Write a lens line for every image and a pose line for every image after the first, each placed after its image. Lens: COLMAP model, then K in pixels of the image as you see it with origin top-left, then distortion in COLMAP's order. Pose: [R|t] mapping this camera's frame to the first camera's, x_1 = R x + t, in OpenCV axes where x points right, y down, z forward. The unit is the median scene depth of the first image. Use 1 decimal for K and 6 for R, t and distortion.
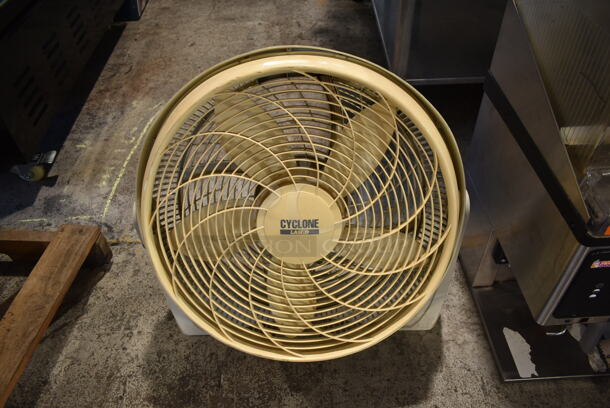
lens RADIAL K [[464.8, 0, 305.9], [0, 464.8, 201.5], [0, 0, 1]] dist [-0.011885, -0.004145]
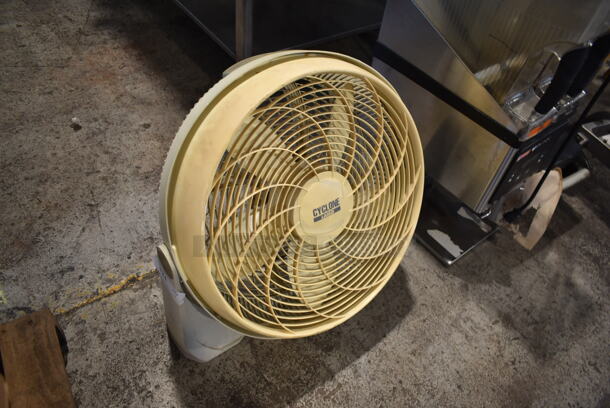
lens RADIAL K [[464.8, 0, 306.2], [0, 464.8, 206.6], [0, 0, 1]] dist [-0.011885, -0.004145]
pose [[0.792498, -0.355514, 0.495536, -0.519618], [0.312066, 0.934481, 0.171349, -0.137948], [-0.523986, 0.018847, 0.851518, 0.054360]]
